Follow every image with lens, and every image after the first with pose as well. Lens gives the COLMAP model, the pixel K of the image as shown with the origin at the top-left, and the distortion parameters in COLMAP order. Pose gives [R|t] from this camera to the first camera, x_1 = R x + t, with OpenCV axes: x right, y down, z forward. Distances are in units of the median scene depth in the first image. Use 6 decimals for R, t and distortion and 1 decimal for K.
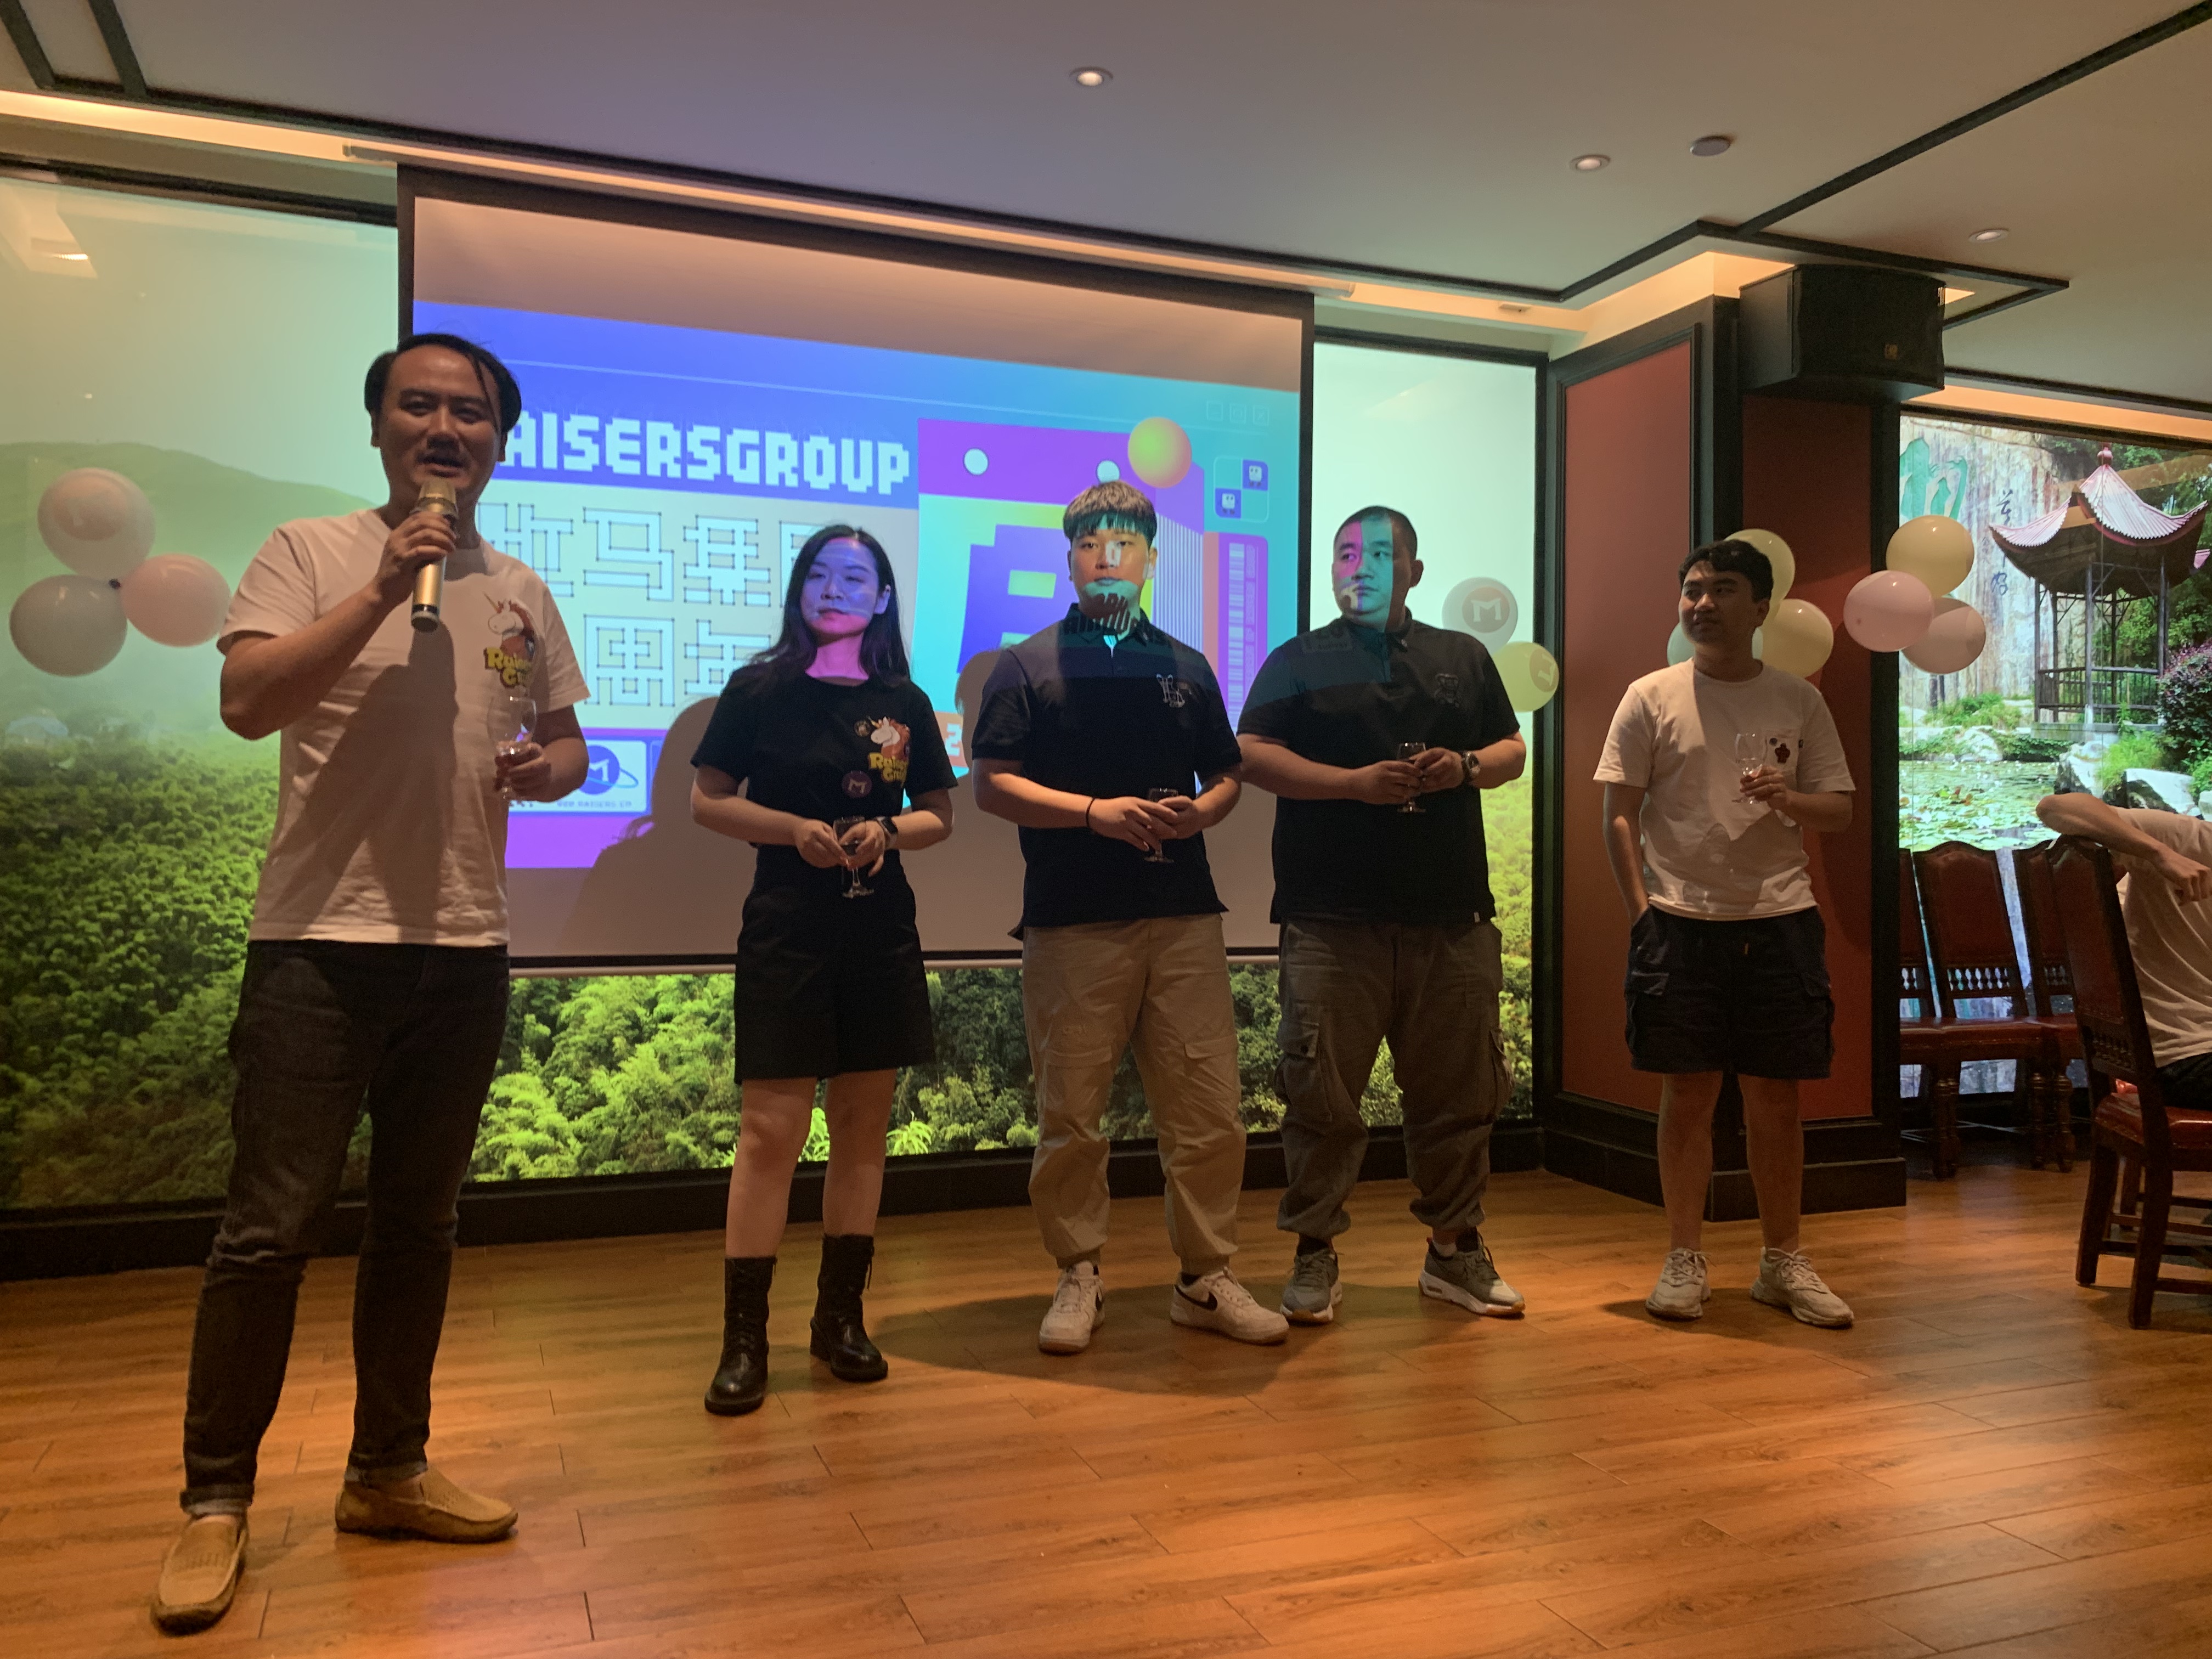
lens RADIAL K [[1697.0, 0, 1085.9], [0, 1697.0, 817.6], [0, 0, 1]] dist [0.012271, 0.001251]
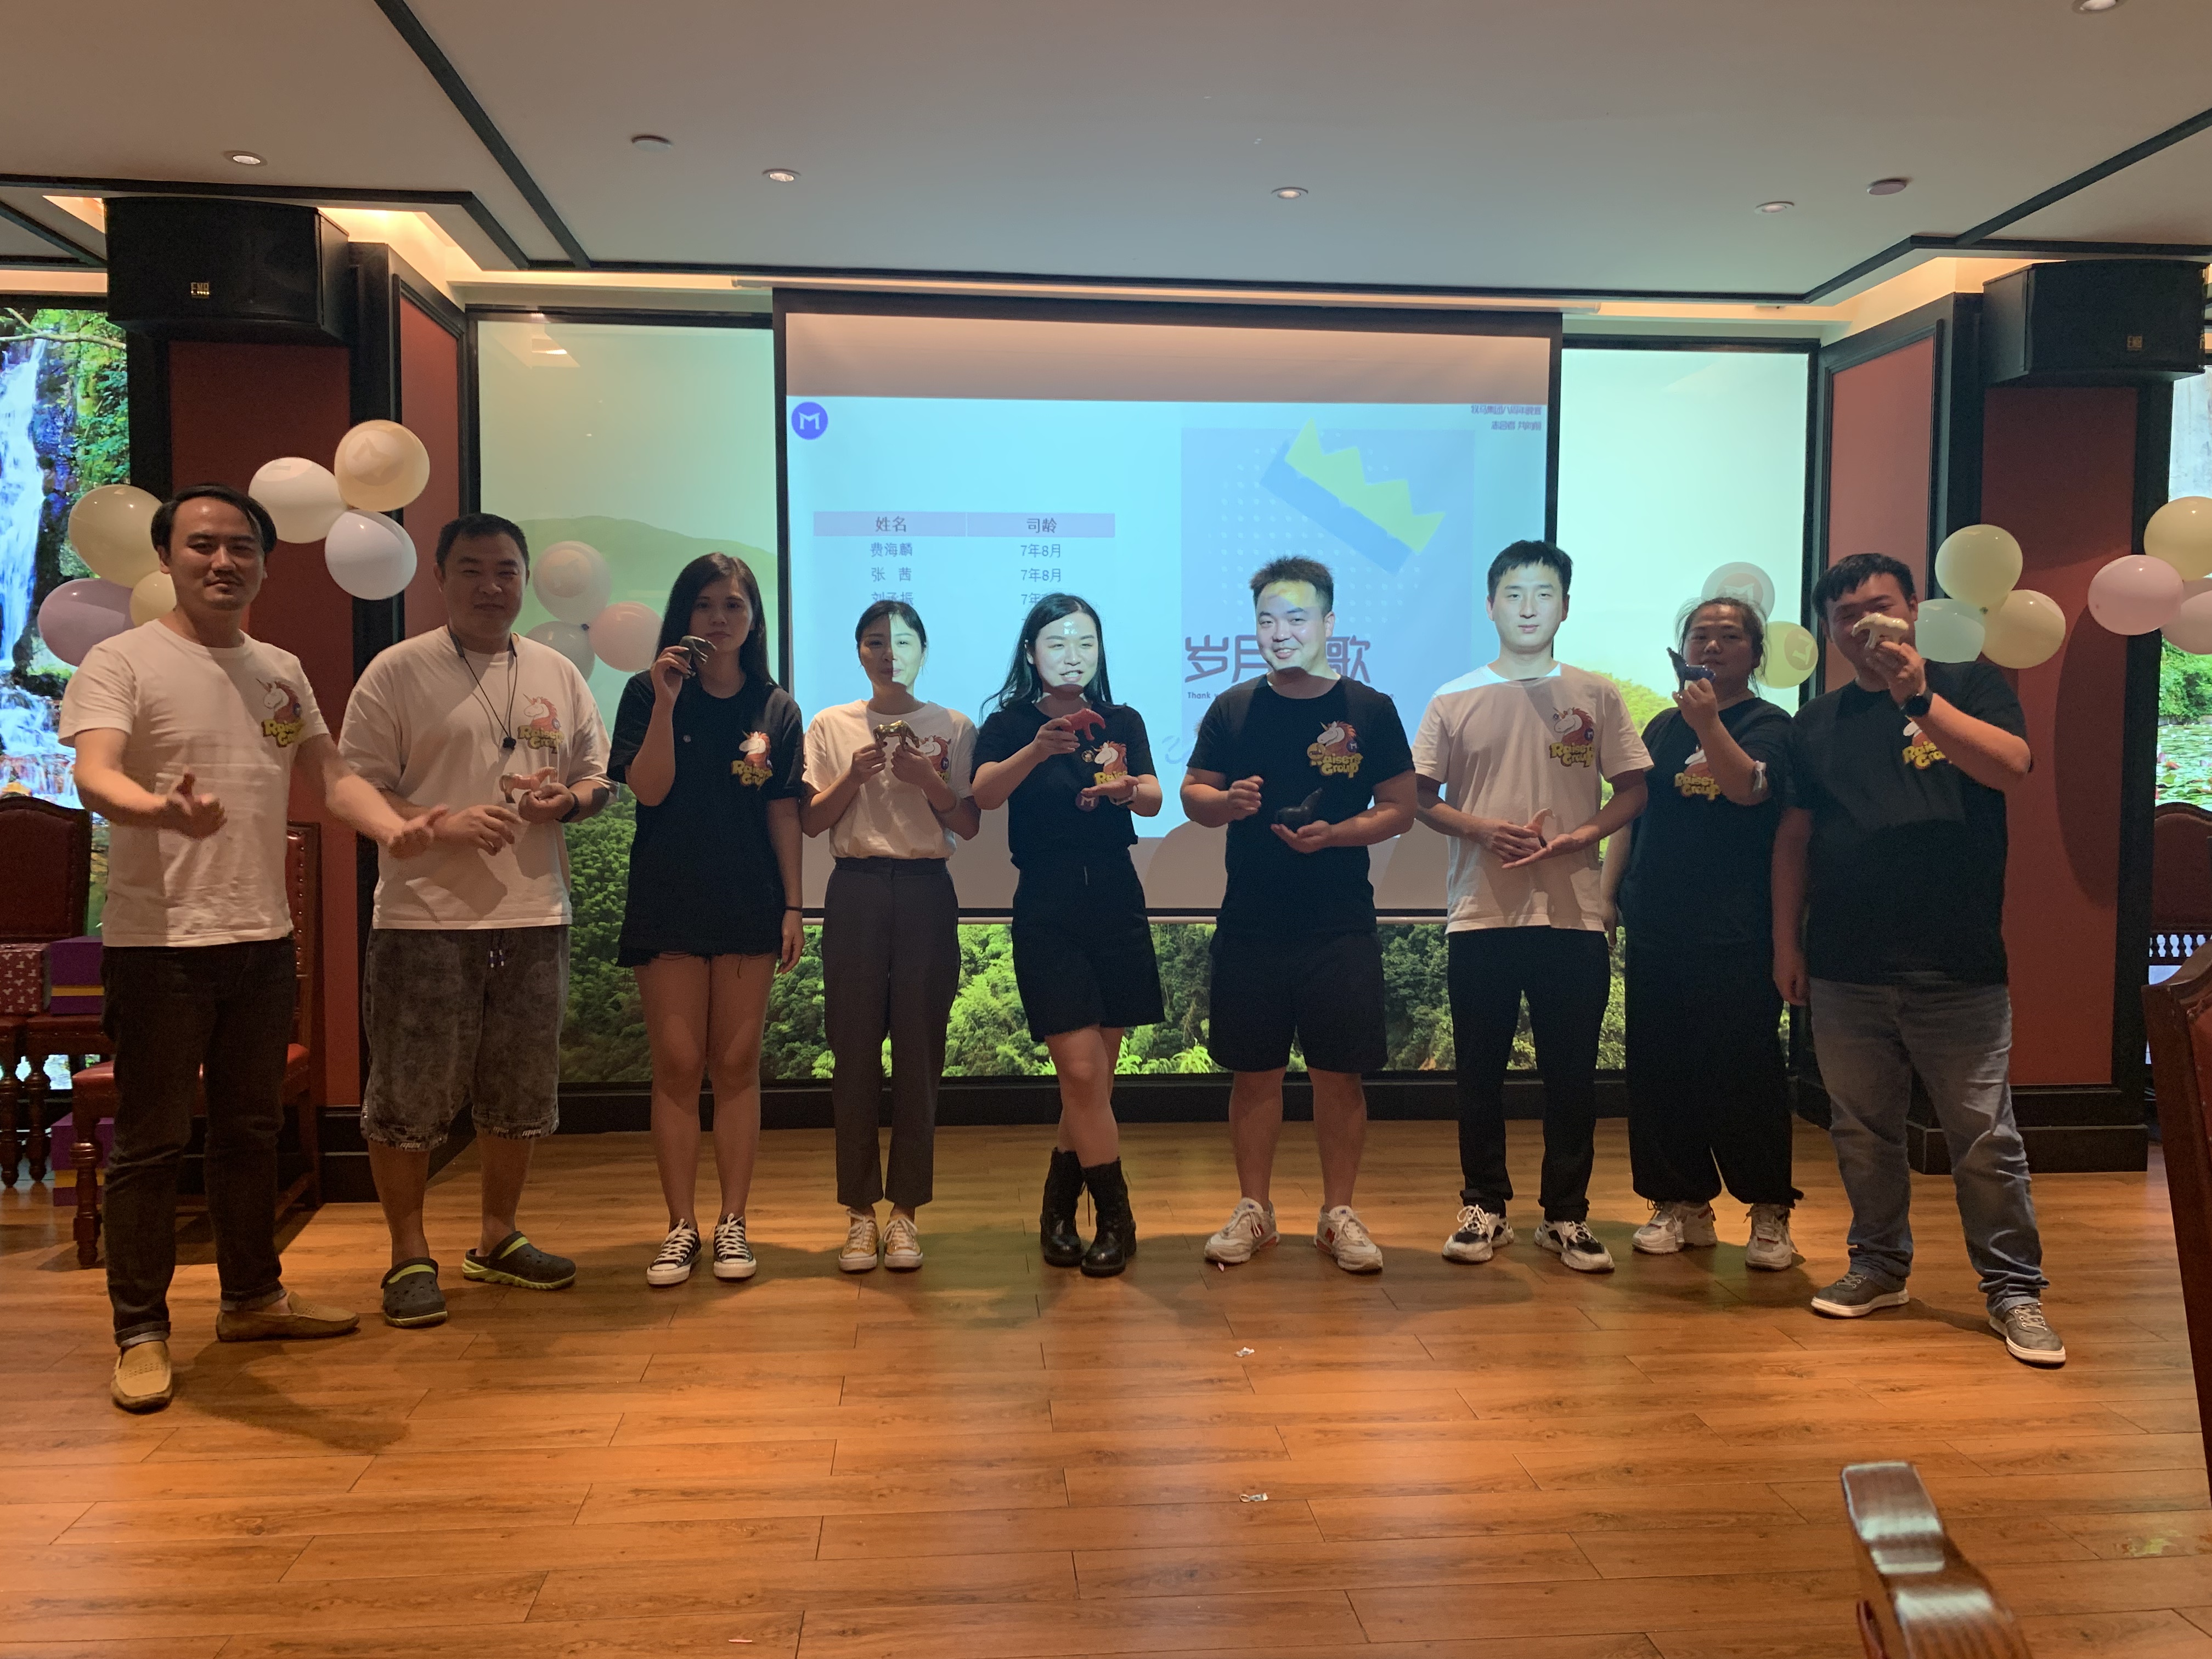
lens RADIAL K [[1685.3, 0, 1106.0], [0, 1685.3, 829.5], [0, 0, 1]] dist [0.111686, -0.229663]
pose [[0.964362, 0.012635, -0.264285, 0.169535], [0.006146, 0.997520, 0.070117, -0.064913], [0.264515, -0.069243, 0.961892, -0.177823]]
